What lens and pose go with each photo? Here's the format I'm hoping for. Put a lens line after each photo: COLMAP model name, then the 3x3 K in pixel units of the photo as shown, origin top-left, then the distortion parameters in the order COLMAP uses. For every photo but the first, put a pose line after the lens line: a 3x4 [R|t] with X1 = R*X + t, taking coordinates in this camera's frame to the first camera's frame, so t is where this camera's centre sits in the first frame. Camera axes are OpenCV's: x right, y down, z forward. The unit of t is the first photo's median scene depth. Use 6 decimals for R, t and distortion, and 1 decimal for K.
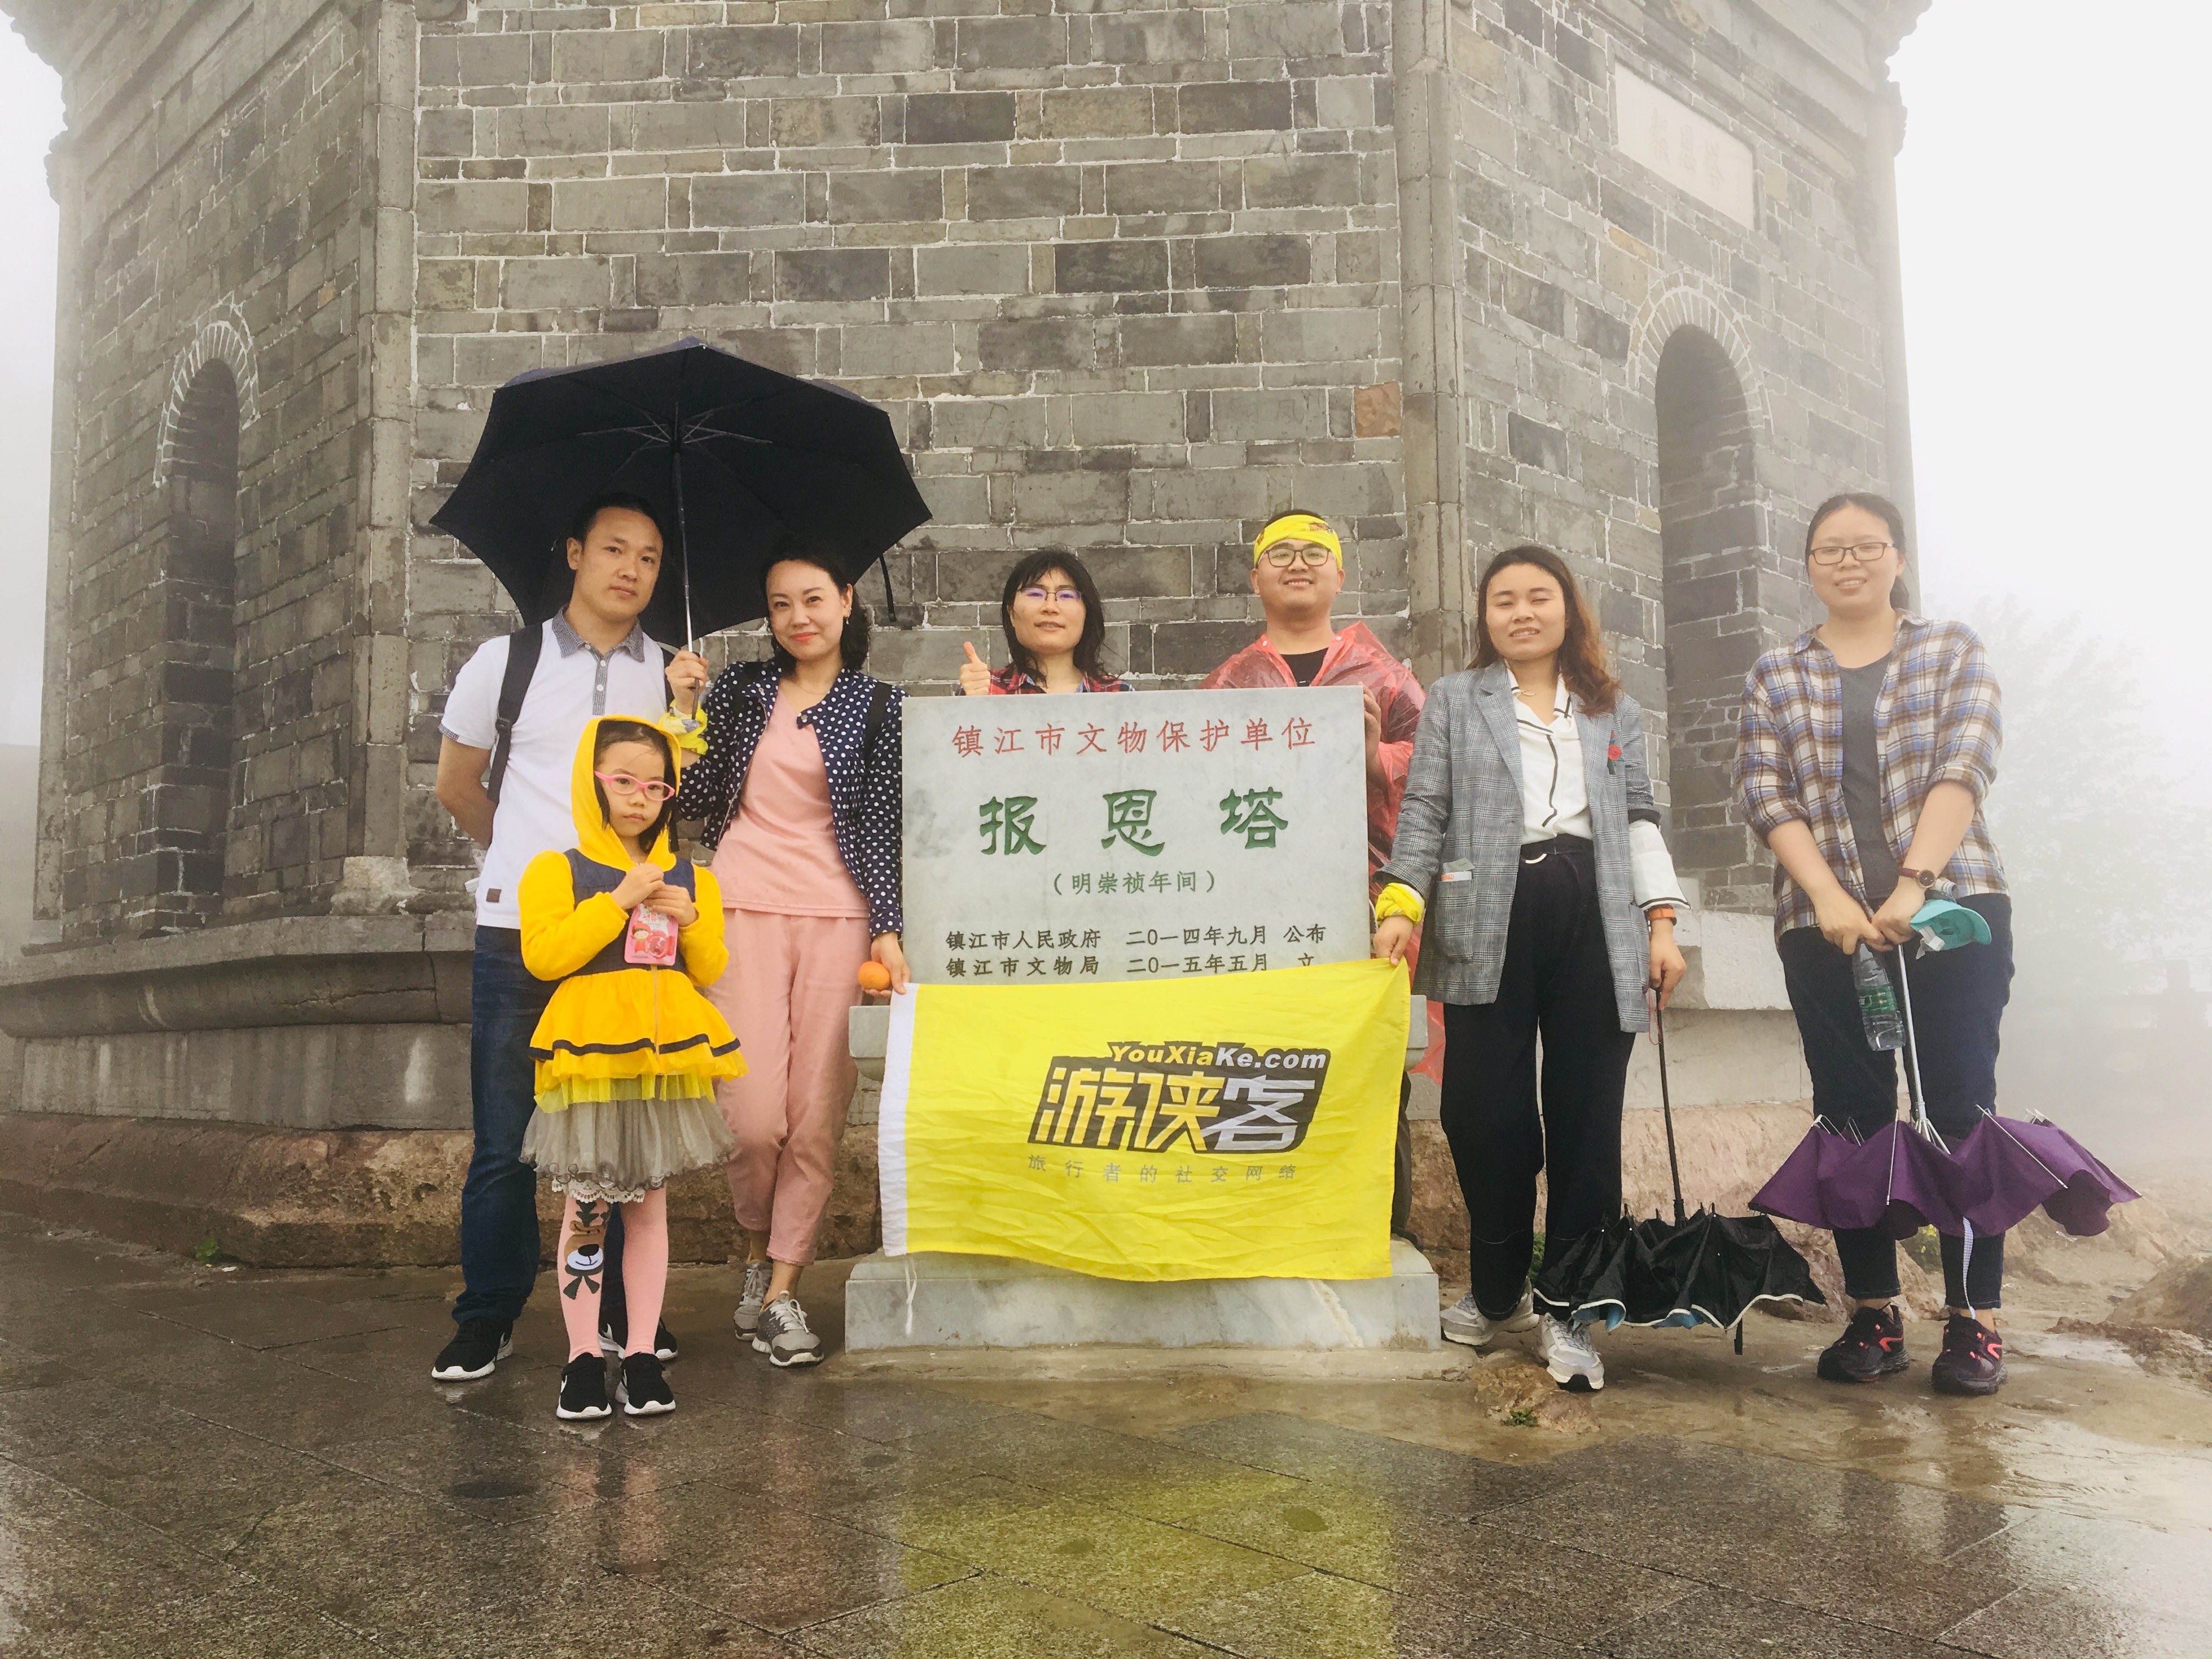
lens RADIAL K [[1877.3, 0, 1160.6], [0, 1877.3, 837.6], [0, 0, 1]] dist [0.107488, -0.159863]
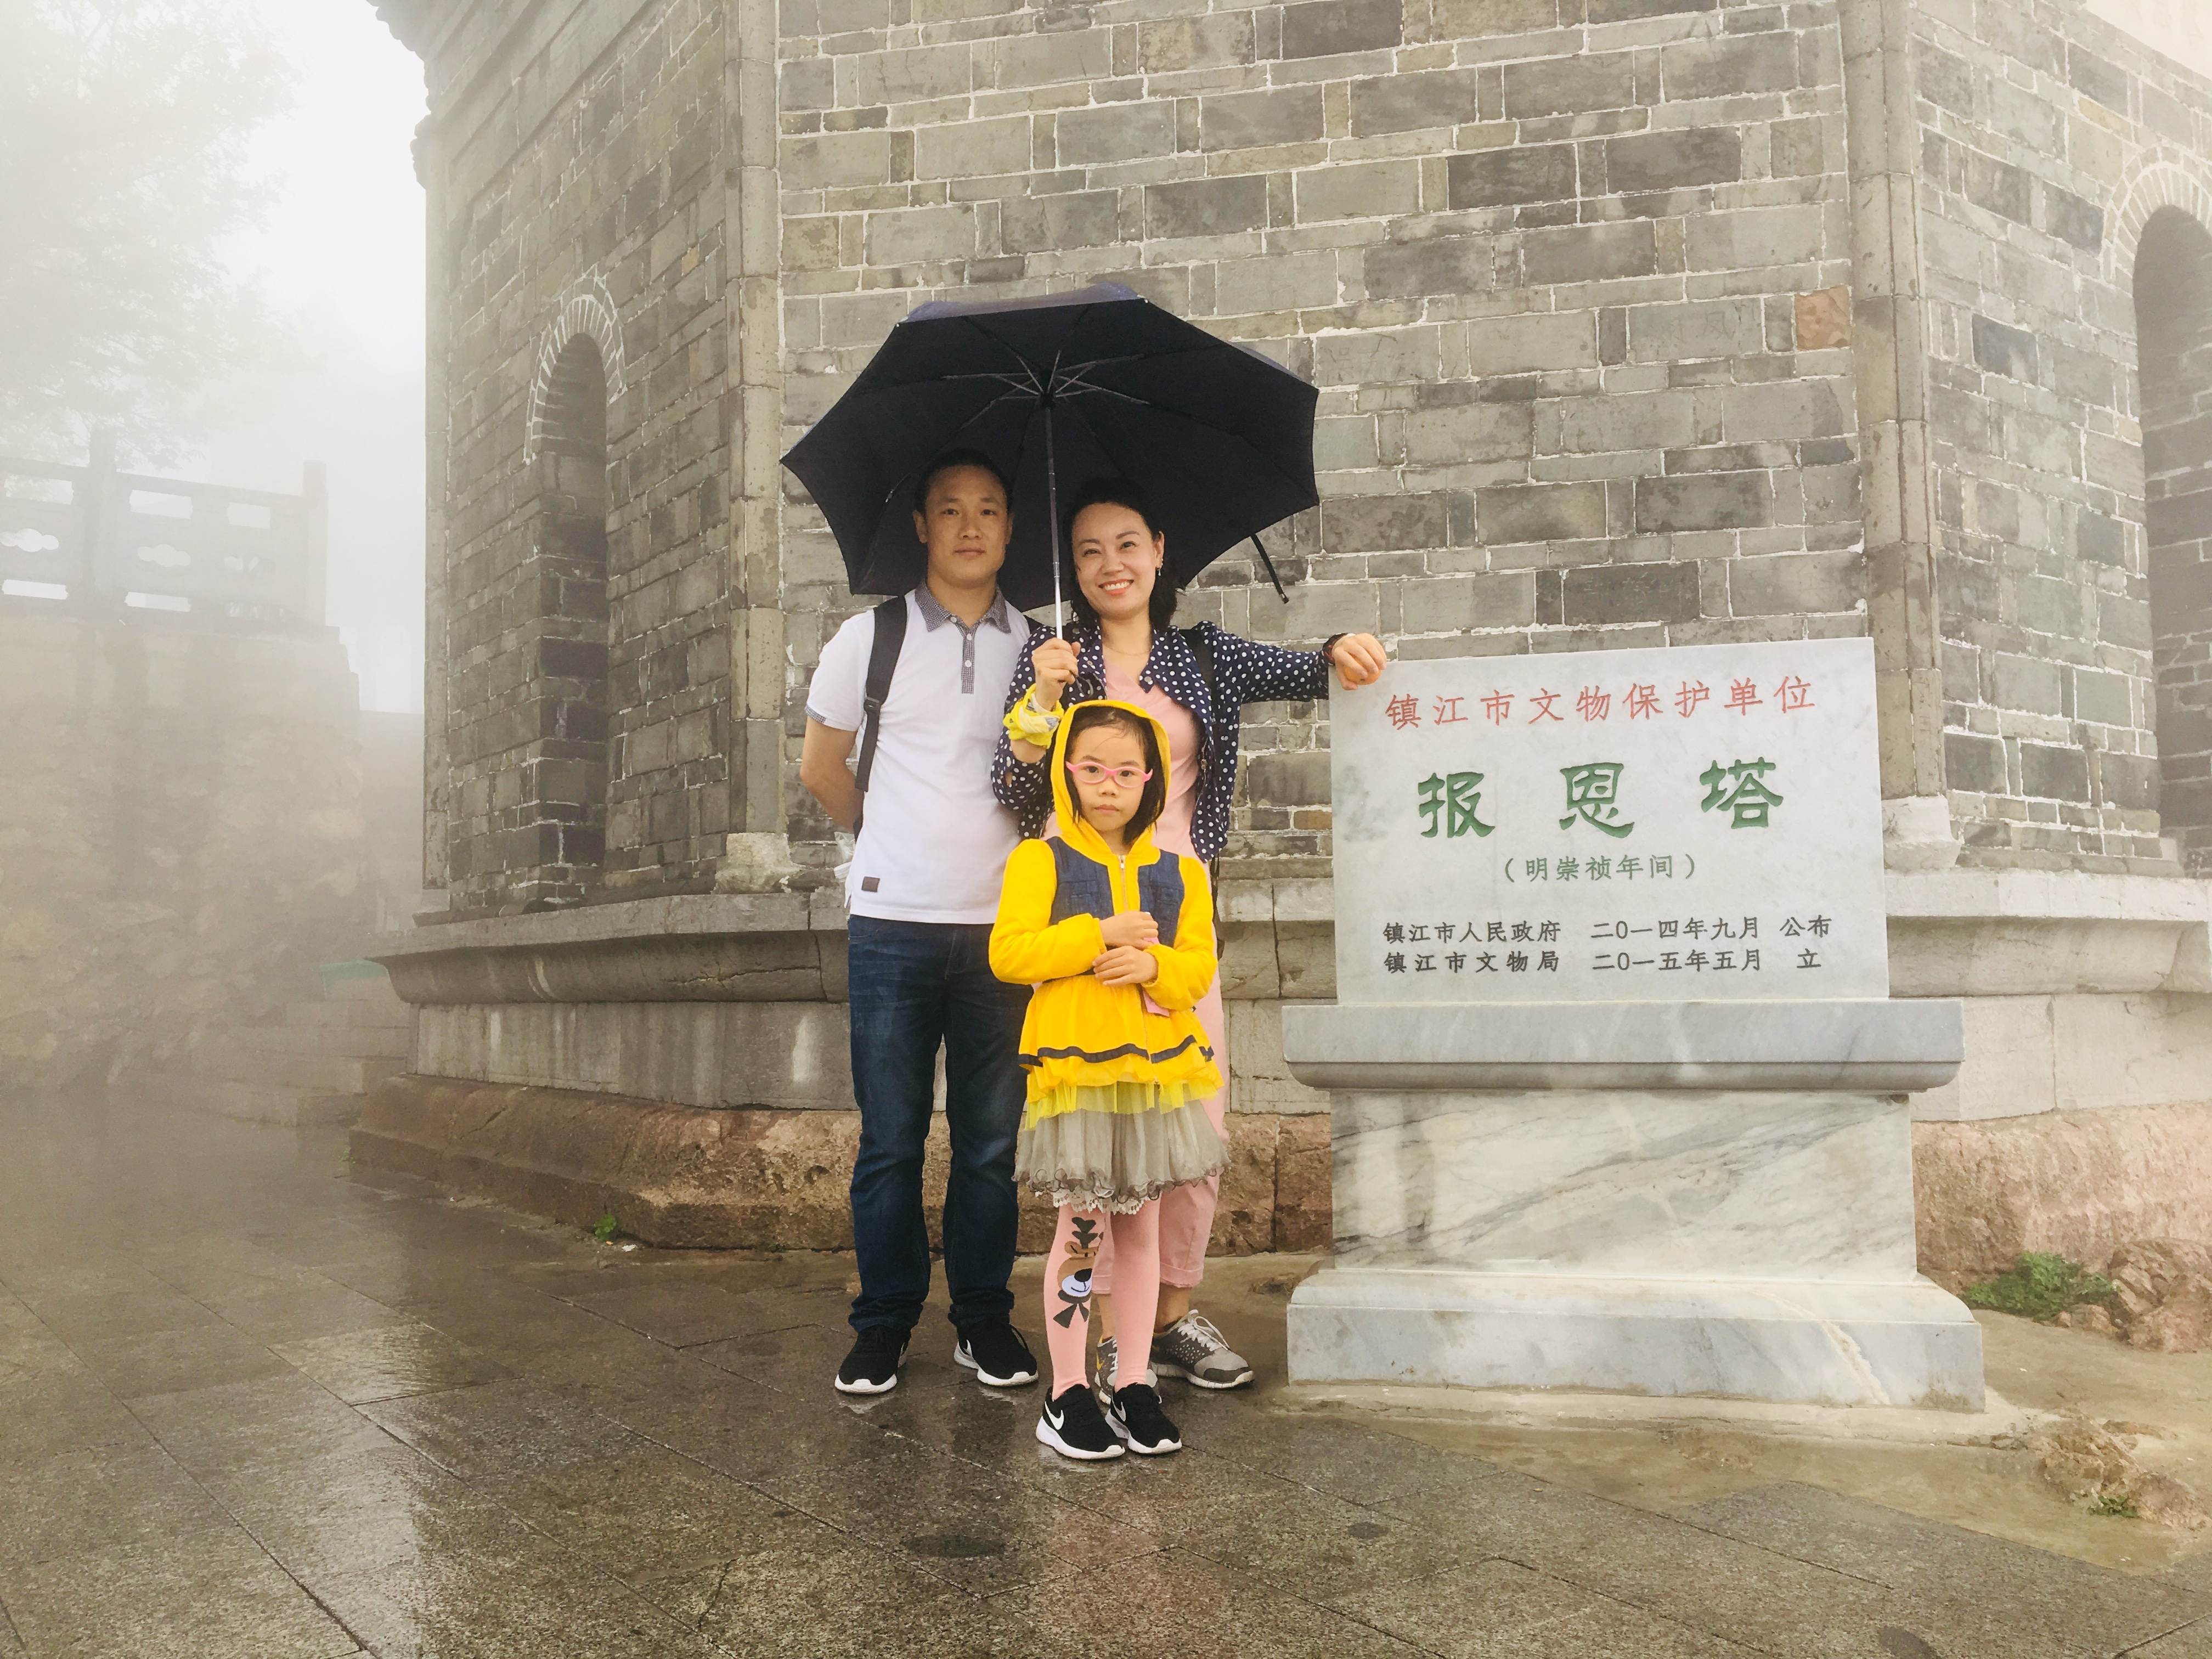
lens RADIAL K [[1849.5, 0, 1140.2], [0, 1849.5, 832.1], [0, 0, 1]] dist [0.098828, -0.169452]
pose [[0.988868, -0.009960, -0.148460, -0.071995], [0.014610, 0.999435, 0.030259, -0.016725], [0.148075, -0.032091, 0.988455, 0.075344]]
